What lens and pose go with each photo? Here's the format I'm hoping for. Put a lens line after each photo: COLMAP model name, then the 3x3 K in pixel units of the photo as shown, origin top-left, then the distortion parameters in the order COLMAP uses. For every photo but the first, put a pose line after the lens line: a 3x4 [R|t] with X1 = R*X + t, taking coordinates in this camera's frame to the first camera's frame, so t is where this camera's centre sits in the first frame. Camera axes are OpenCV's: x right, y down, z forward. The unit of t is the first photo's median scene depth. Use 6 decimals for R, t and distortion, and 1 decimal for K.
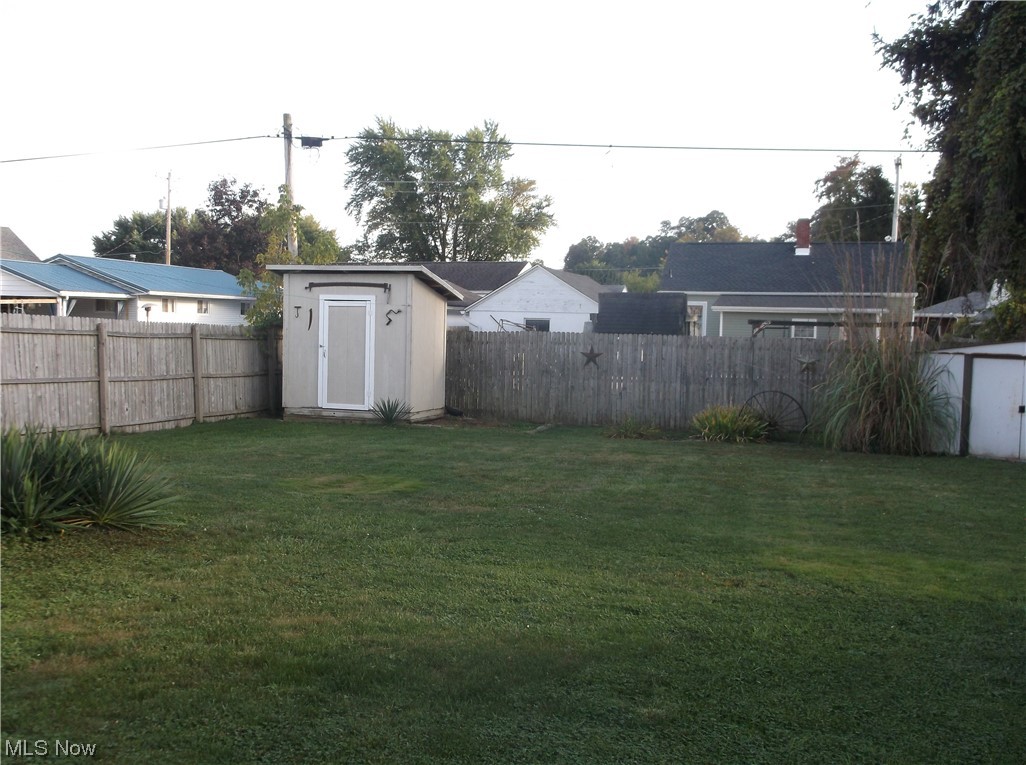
lens RADIAL K [[979.0, 0, 513.0], [0, 979.0, 382.5], [0, 0, 1]] dist [0.000947, 0.000582]
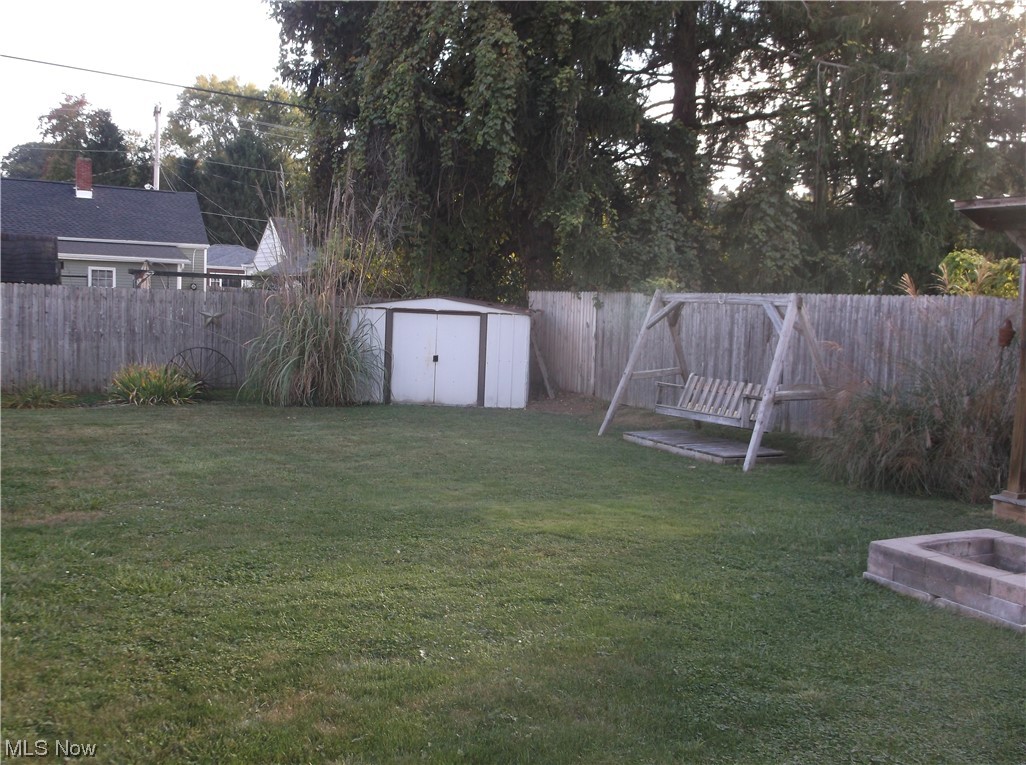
lens RADIAL K [[979.0, 0, 513.0], [0, 979.0, 382.5], [0, 0, 1]] dist [0.000947, 0.000582]
pose [[0.735691, -0.049843, 0.675481, -0.131174], [0.014785, 0.998233, 0.057556, -0.006289], [-0.677156, -0.032356, 0.735128, 0.090030]]
